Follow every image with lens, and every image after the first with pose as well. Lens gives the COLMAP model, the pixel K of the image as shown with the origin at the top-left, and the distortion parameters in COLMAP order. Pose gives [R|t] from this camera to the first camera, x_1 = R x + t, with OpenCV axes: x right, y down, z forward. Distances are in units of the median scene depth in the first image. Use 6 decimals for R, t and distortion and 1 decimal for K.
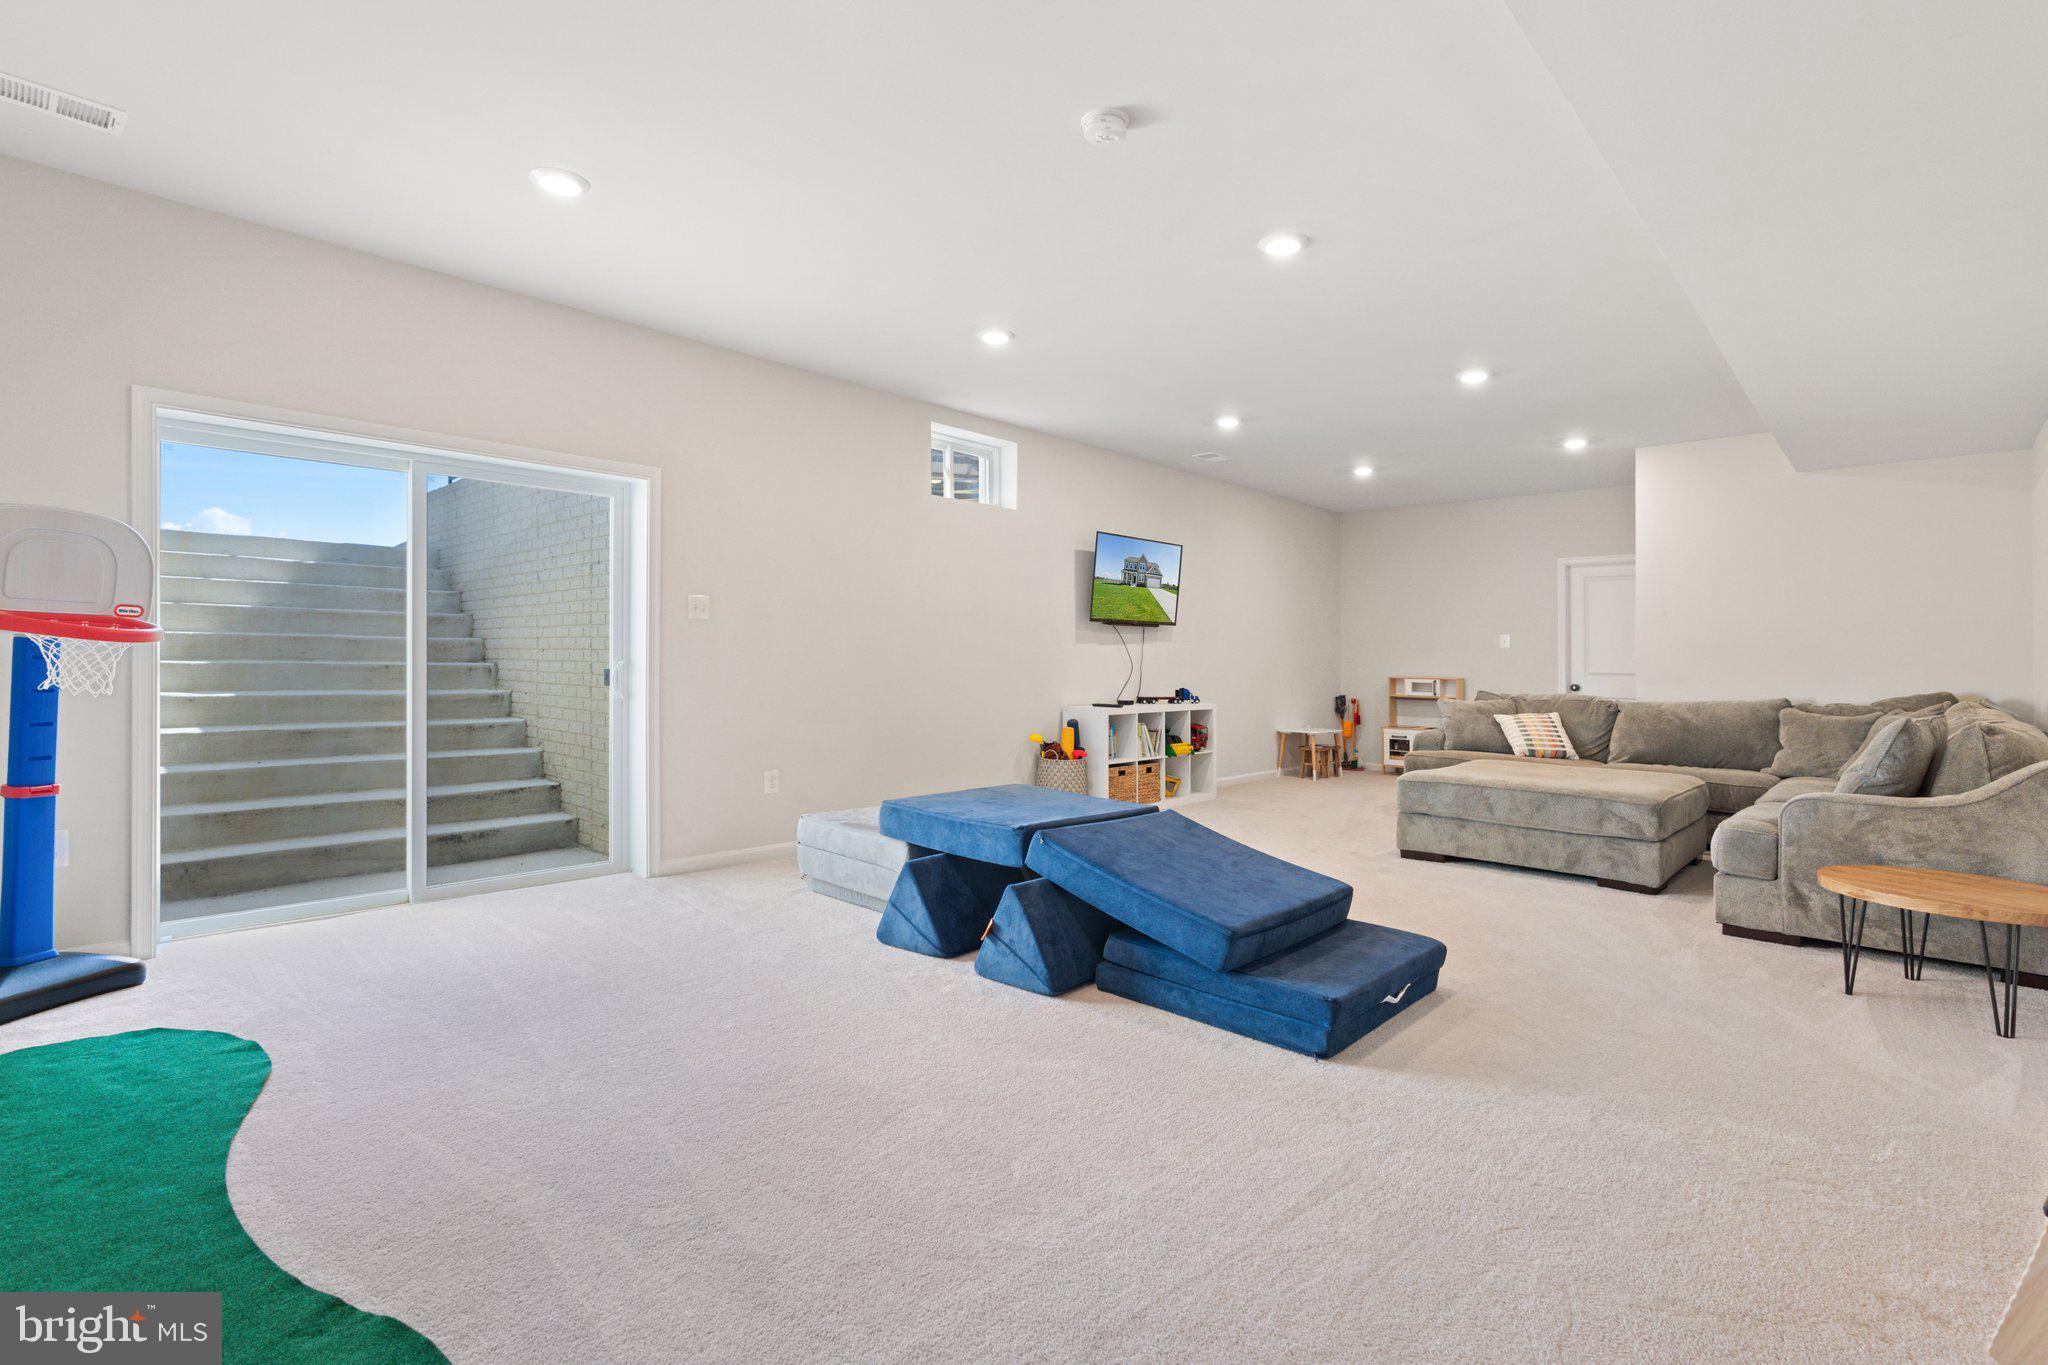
lens RADIAL K [[943.8, 0, 1031.1], [0, 943.8, 673.0], [0, 0, 1]] dist [-0.006267, 0.000241]
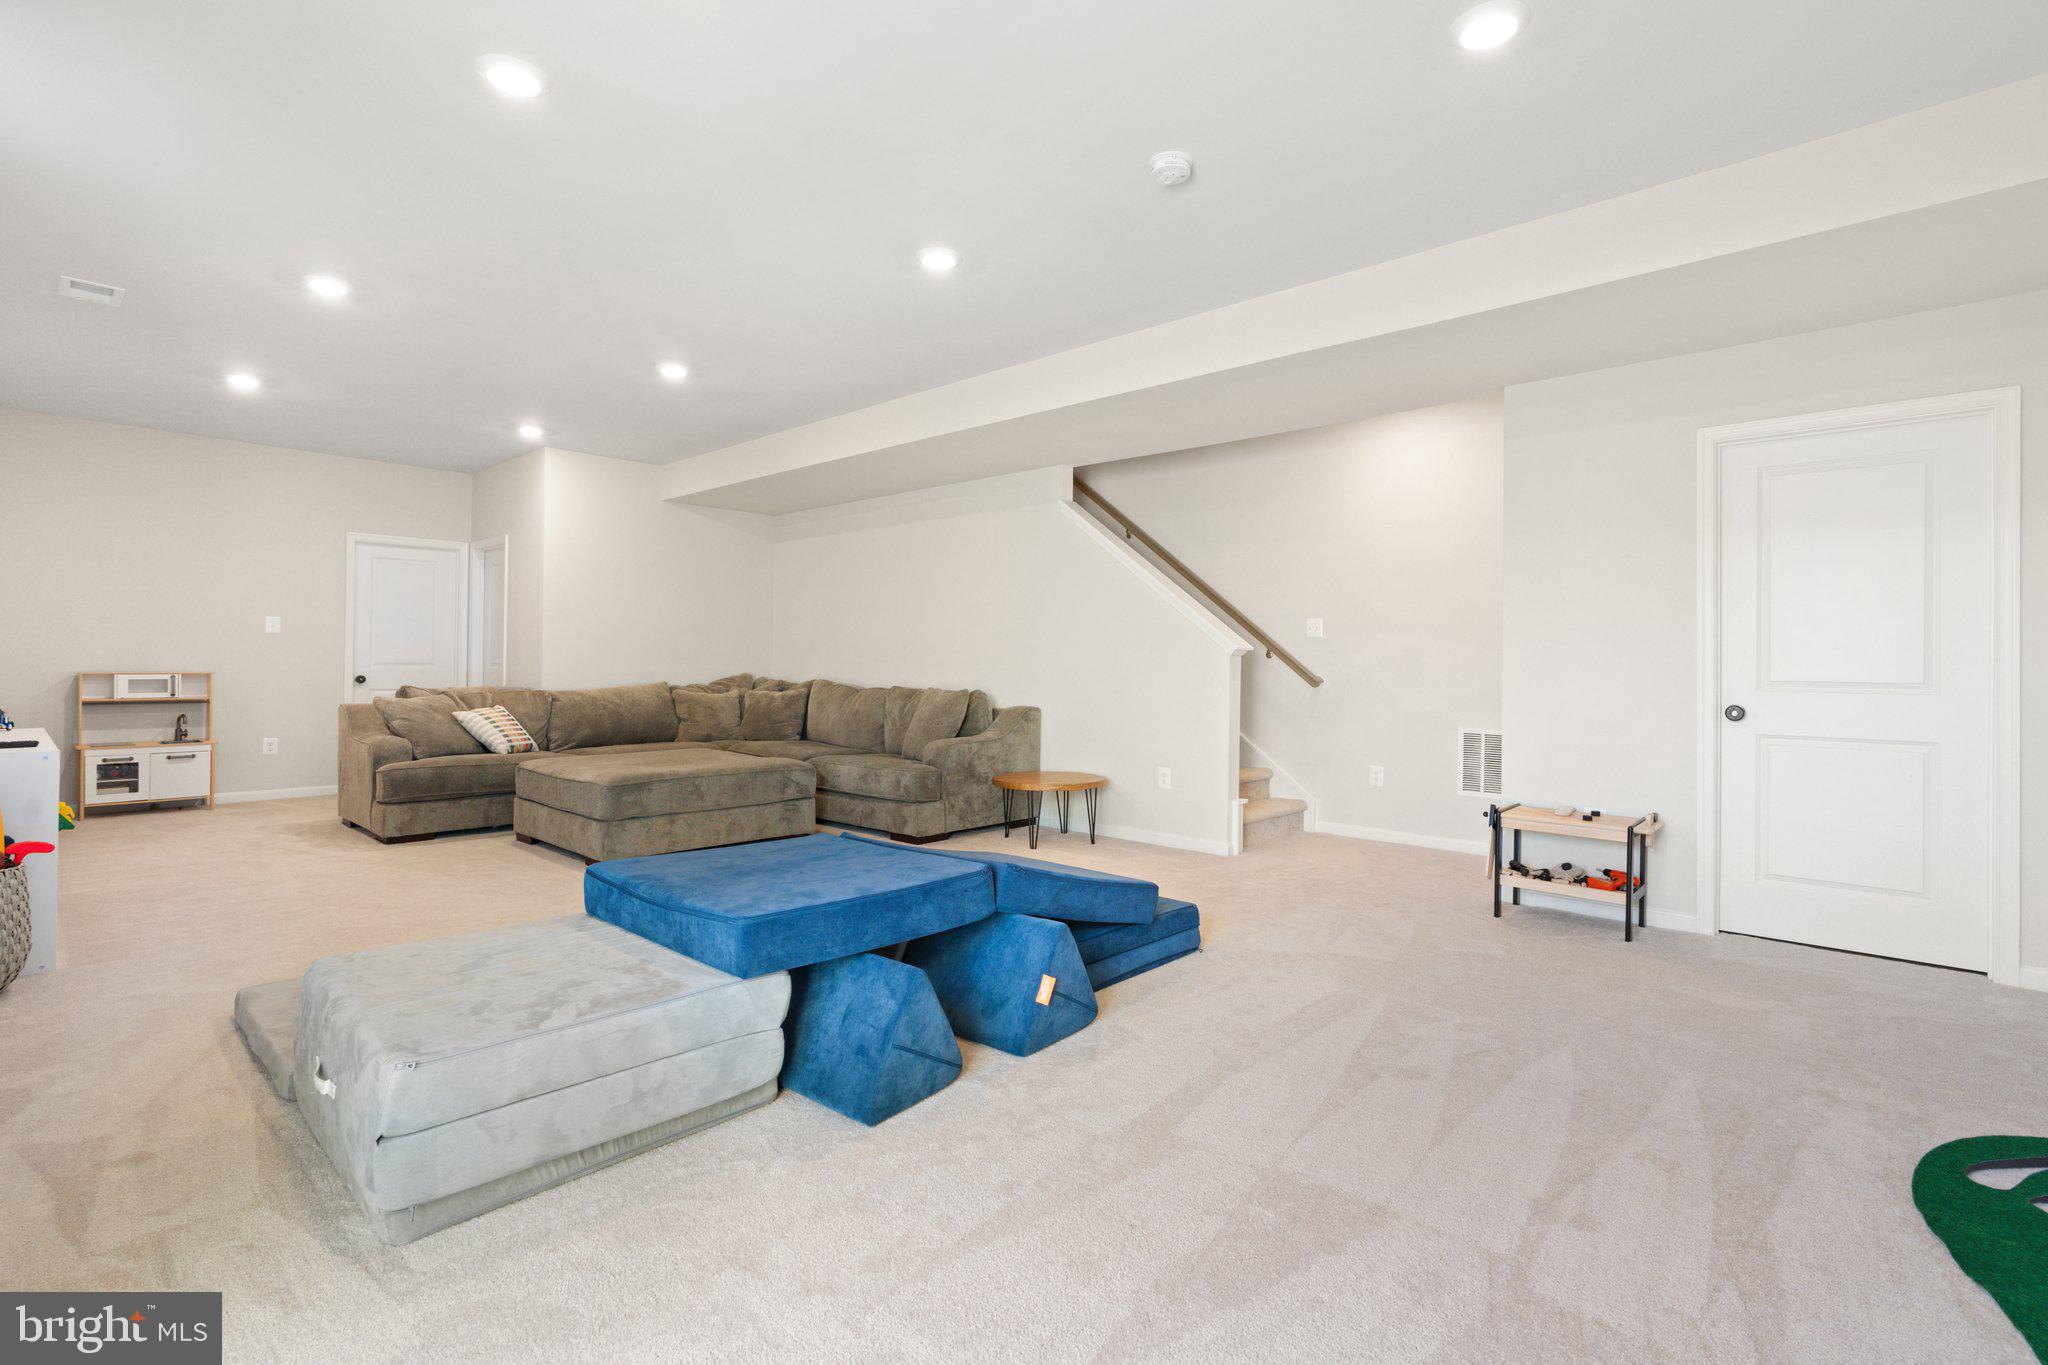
lens RADIAL K [[943.8, 0, 1024.7], [0, 943.8, 669.0], [0, 0, 1]] dist [-0.006267, 0.000241]
pose [[-0.024022, -0.016415, 0.999577, -0.396184], [0.002354, 0.999861, 0.016476, -0.009117], [-0.999709, 0.002749, -0.023980, 0.477460]]
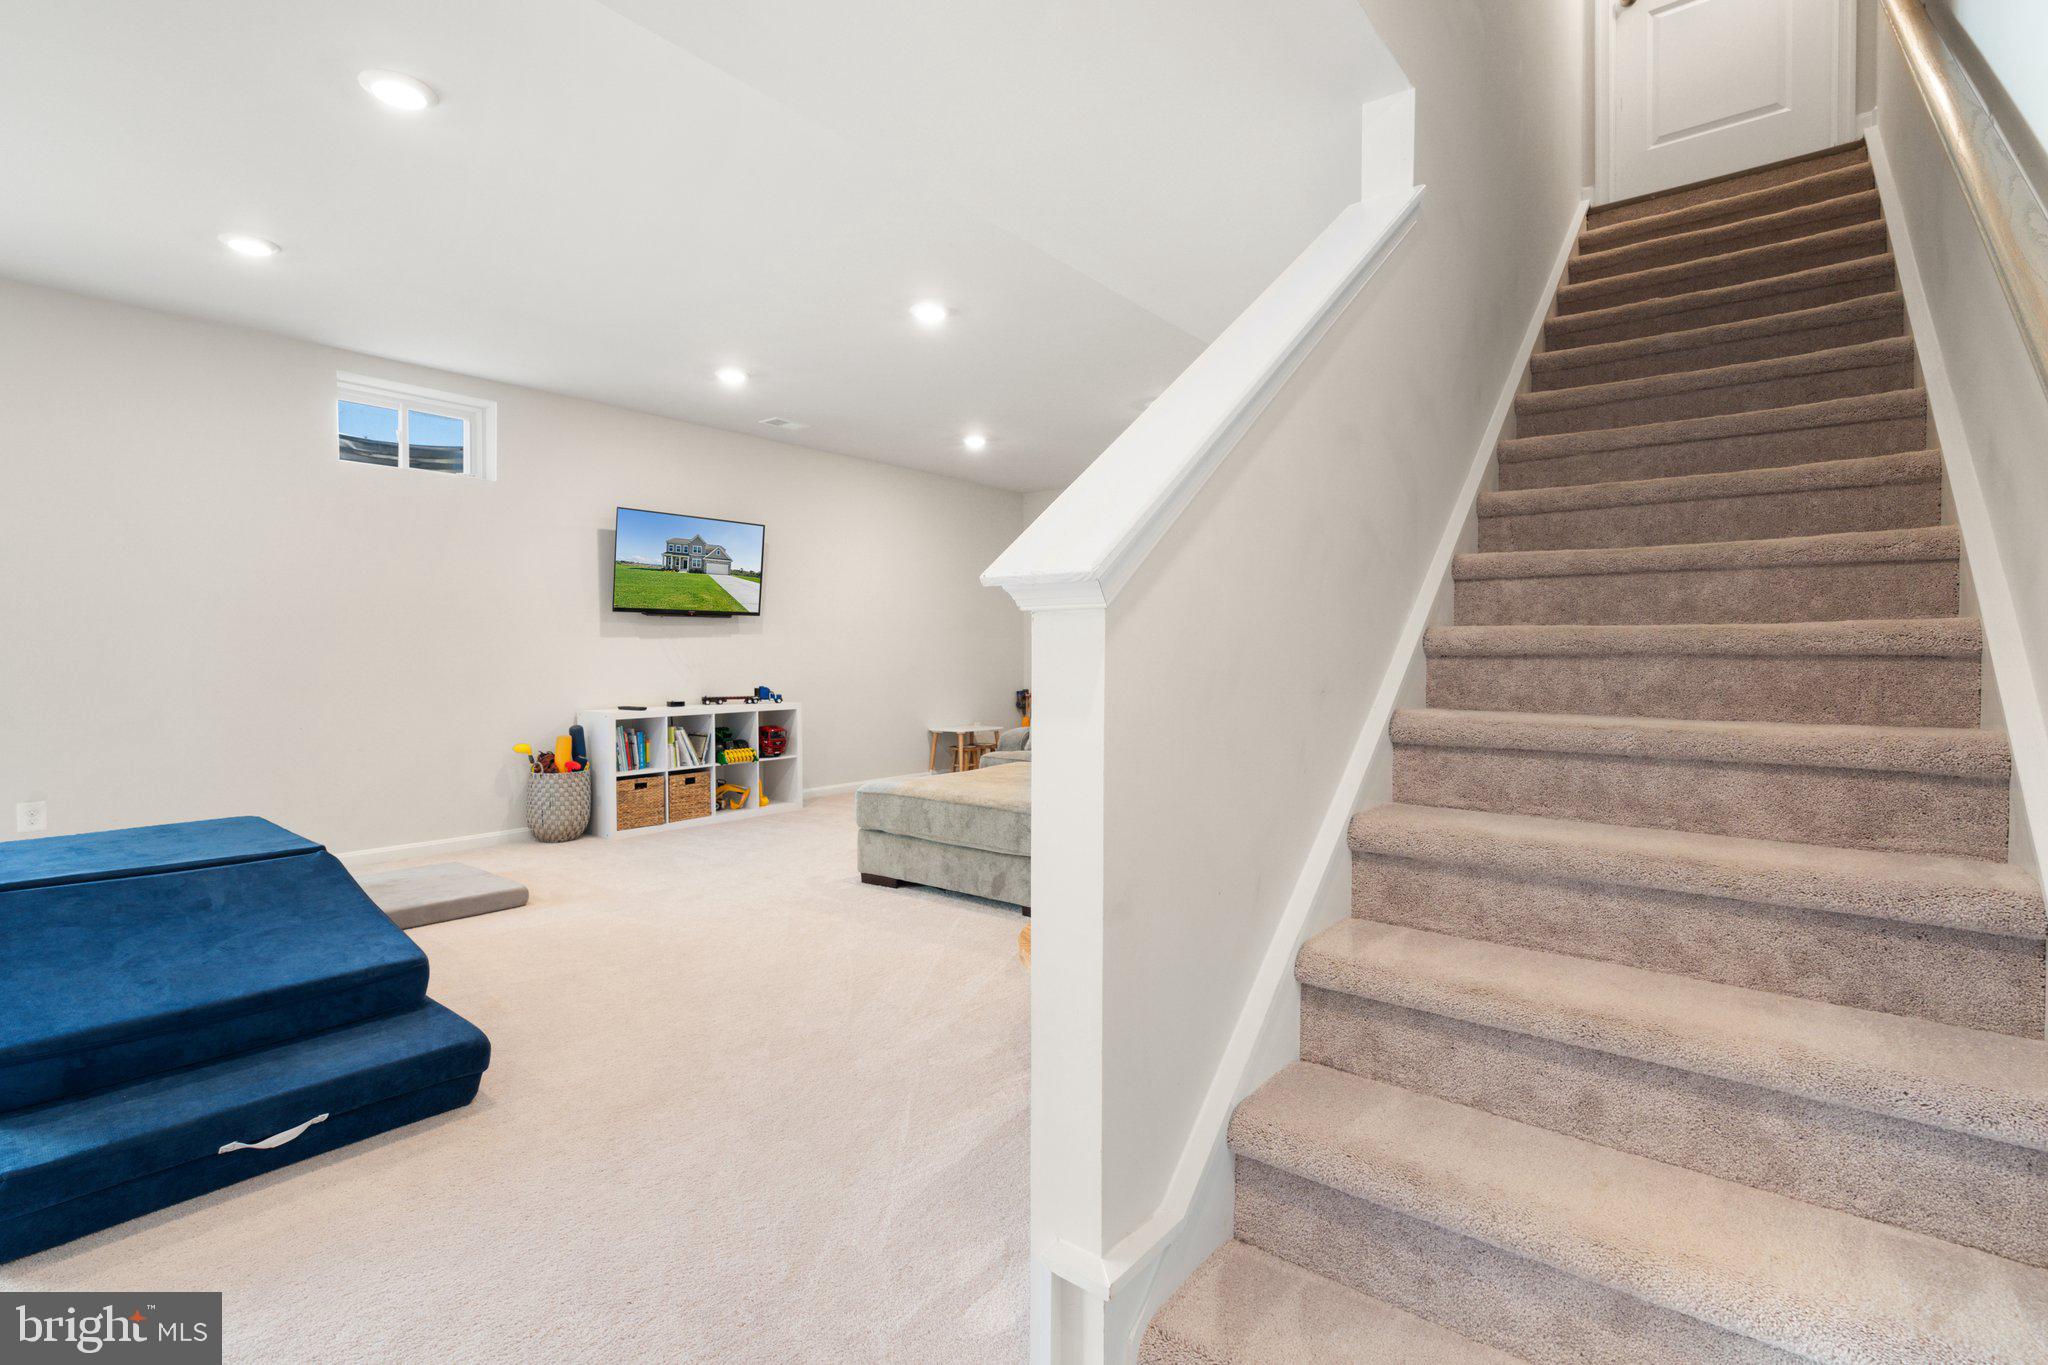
lens RADIAL K [[943.8, 0, 1022.3], [0, 943.8, 670.6], [0, 0, 1]] dist [-0.006267, 0.000241]
pose [[0.993779, -0.012699, 0.110641, 0.341478], [0.012231, 0.999913, 0.004904, -0.000178], [-0.110694, -0.003520, 0.993848, 0.095670]]
